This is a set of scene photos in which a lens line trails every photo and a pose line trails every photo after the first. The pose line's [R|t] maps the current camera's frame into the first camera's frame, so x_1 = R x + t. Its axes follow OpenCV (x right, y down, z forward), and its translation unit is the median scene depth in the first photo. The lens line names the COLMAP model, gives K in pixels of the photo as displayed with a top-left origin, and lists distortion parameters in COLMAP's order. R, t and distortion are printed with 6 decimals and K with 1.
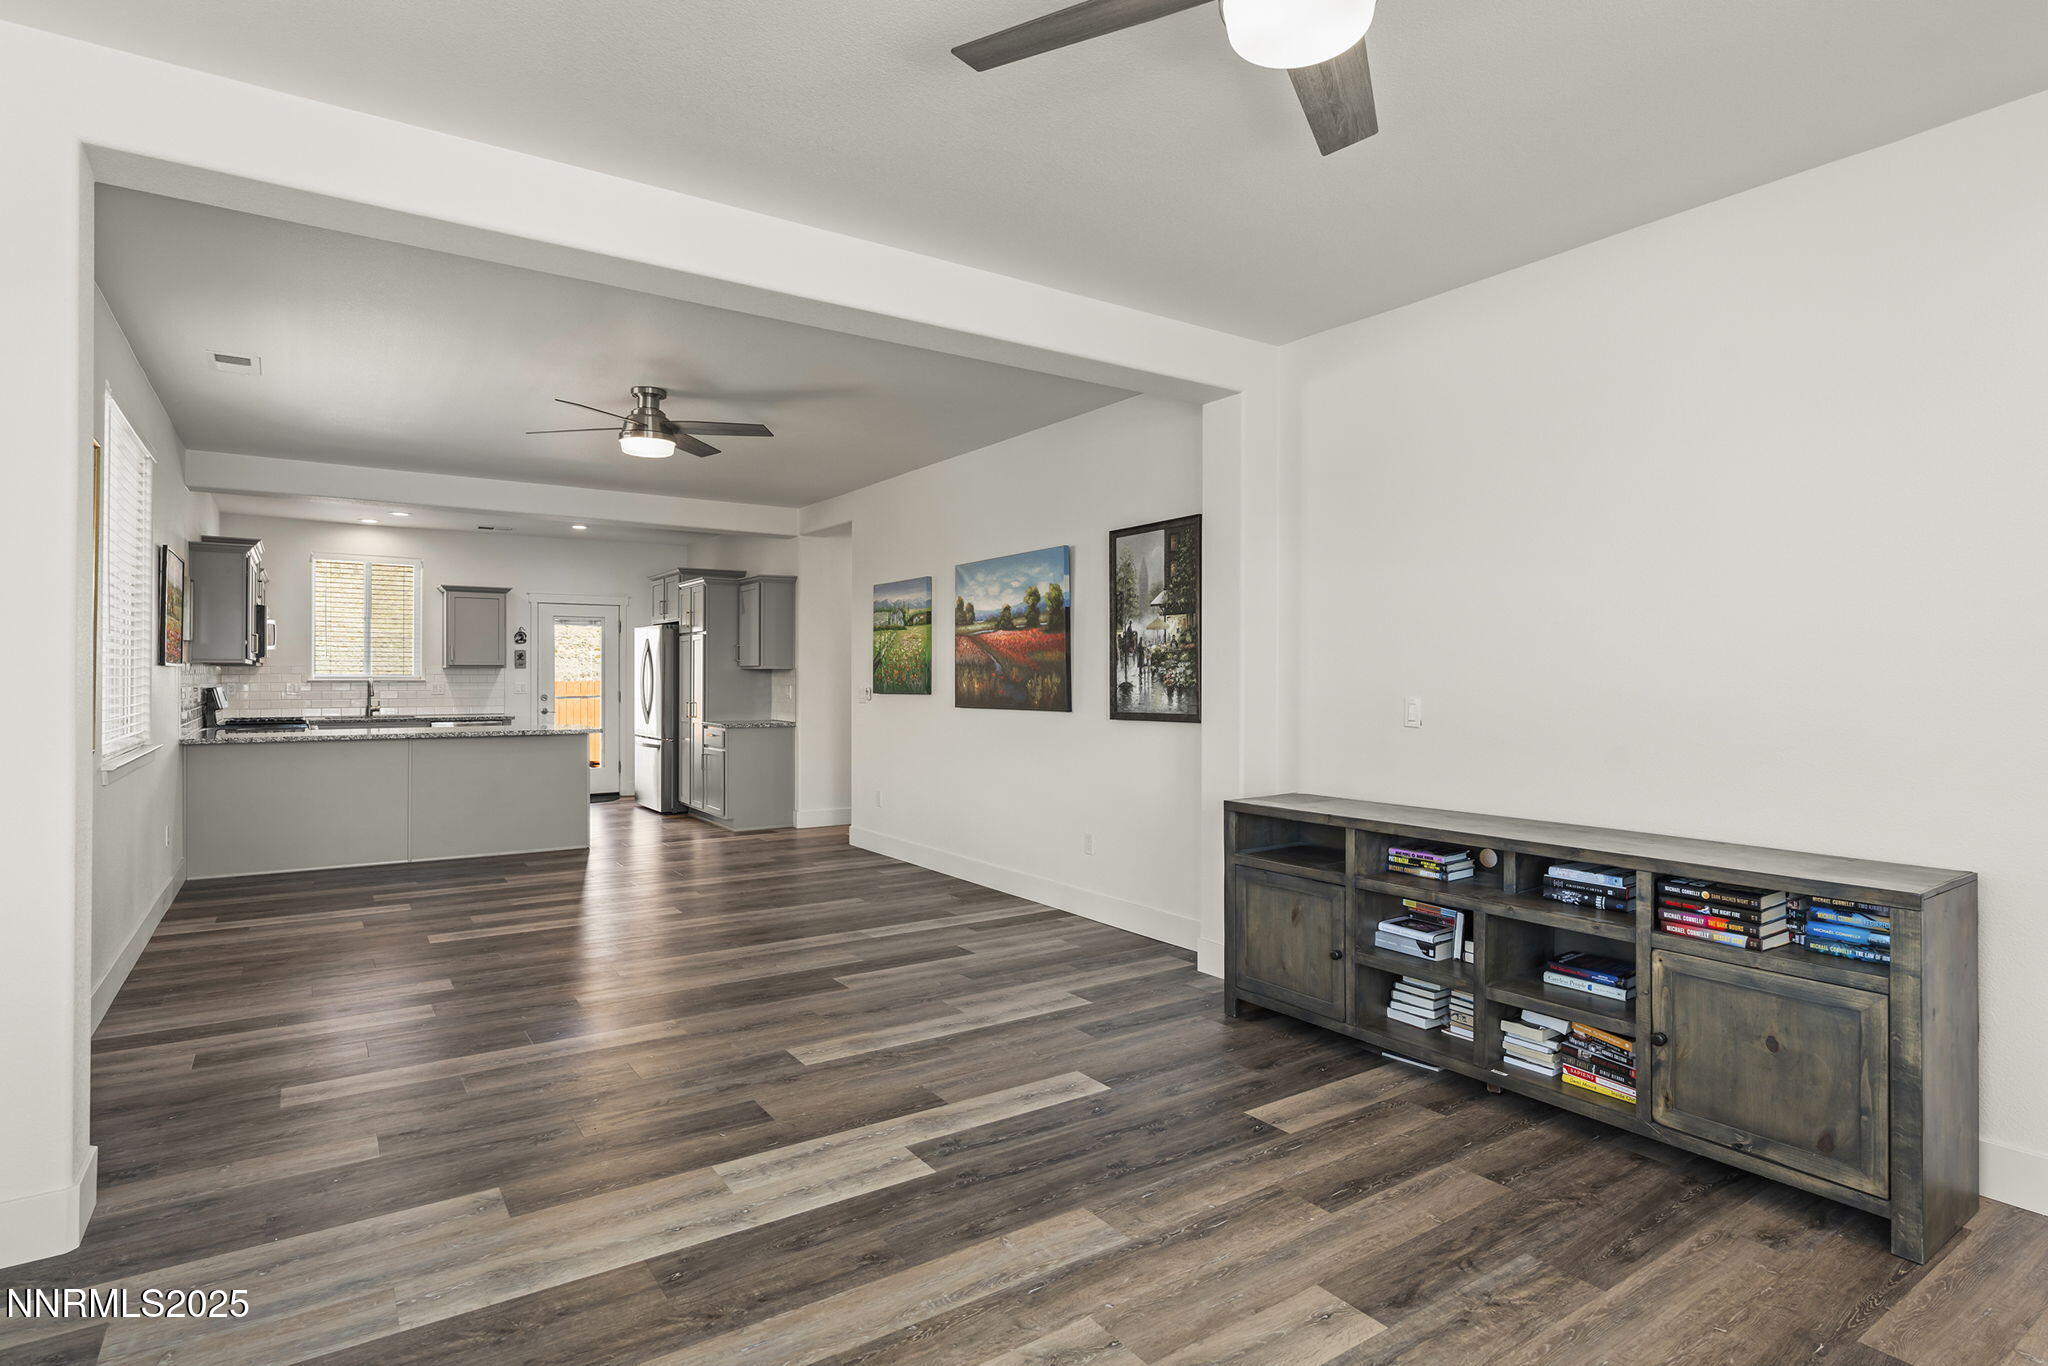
lens RADIAL K [[1054.4, 0, 1027.4], [0, 1054.4, 678.6], [0, 0, 1]] dist [-0.000864, 0.004635]
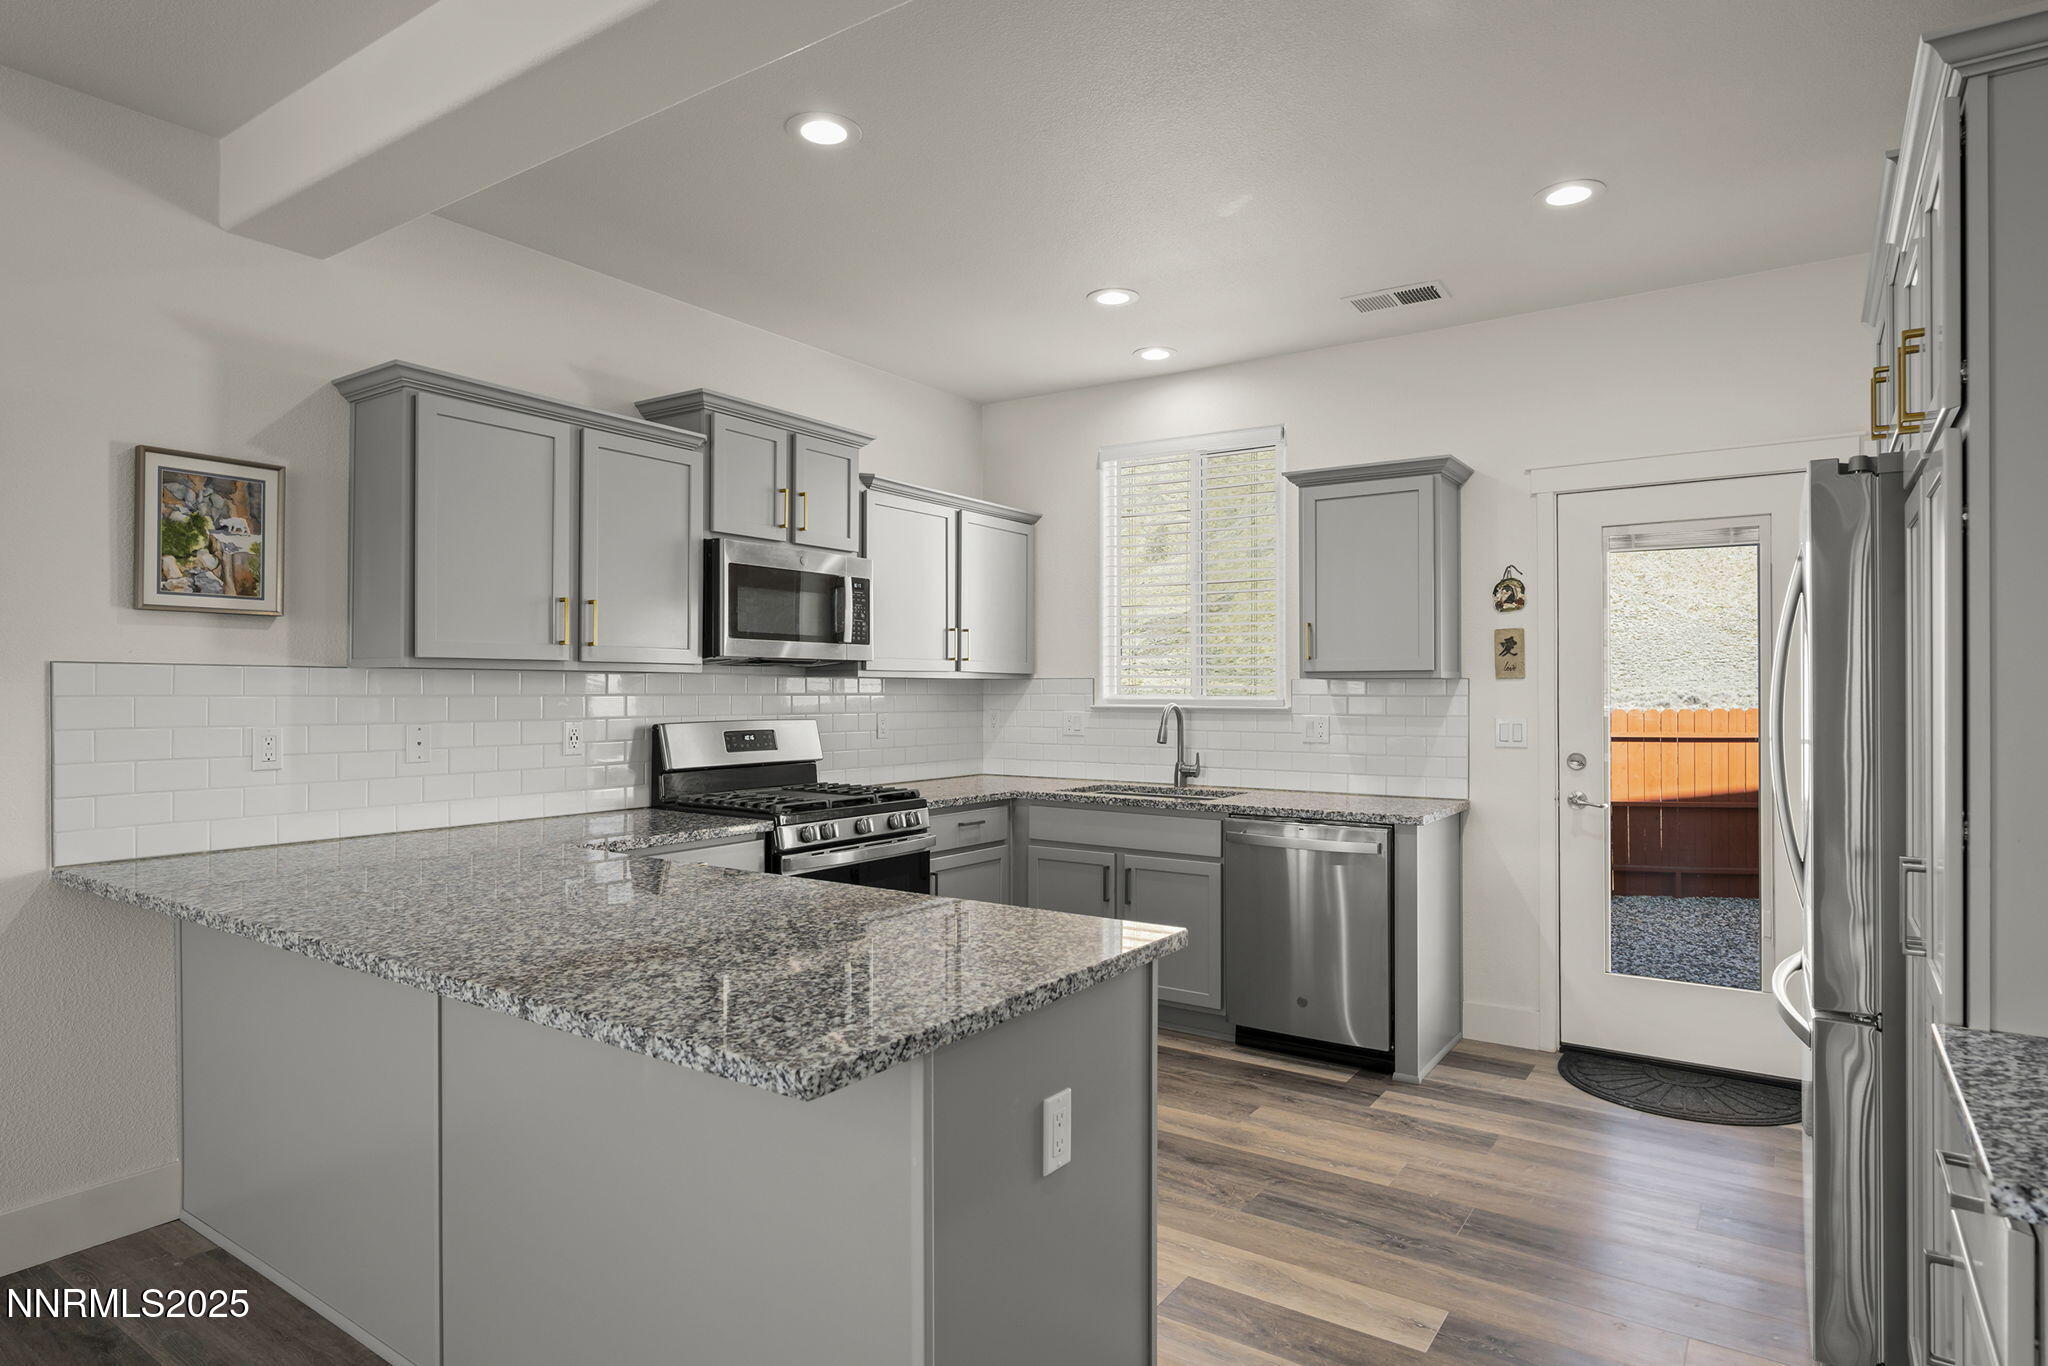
lens RADIAL K [[1149.9, 0, 1021.3], [0, 1149.9, 677.9], [0, 0, 1]] dist [0.011140, 0.000585]
pose [[0.367894, -0.005857, -0.929849, -0.287526], [-0.005519, 0.999949, -0.008482, -0.009527], [0.929851, 0.008252, 0.367843, 1.165136]]
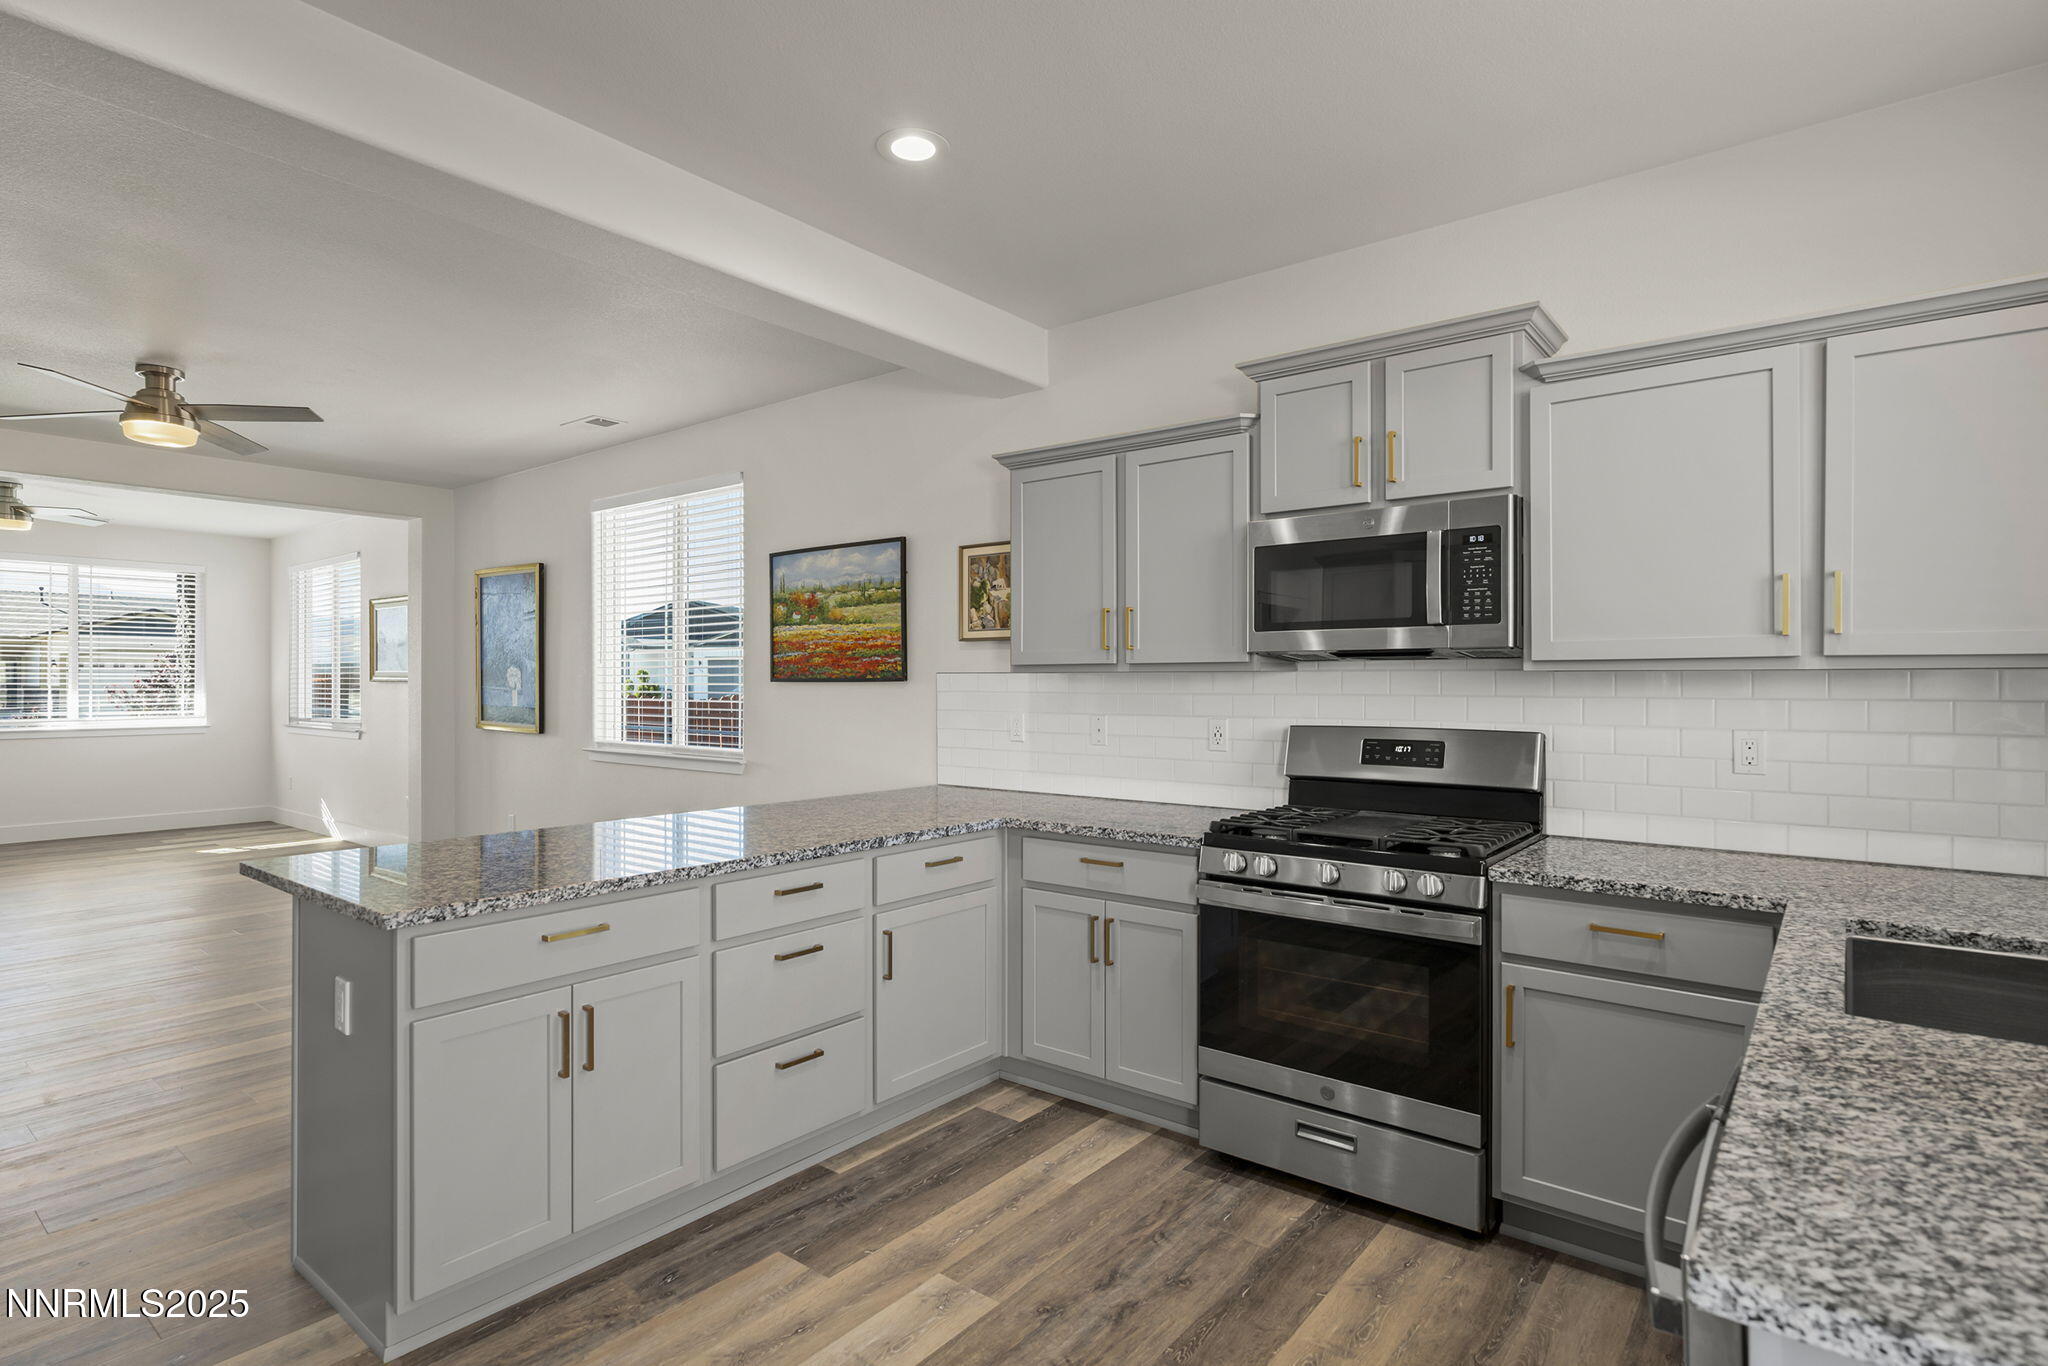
lens RADIAL K [[1054.4, 0, 981.6], [0, 1054.4, 696.1], [0, 0, 1]] dist [-0.000864, 0.004635]
pose [[-0.964226, -0.000420, -0.265080, -0.645602], [-0.003760, 0.999920, 0.012093, -0.009939], [0.265054, 0.012657, -0.964150, 1.681026]]
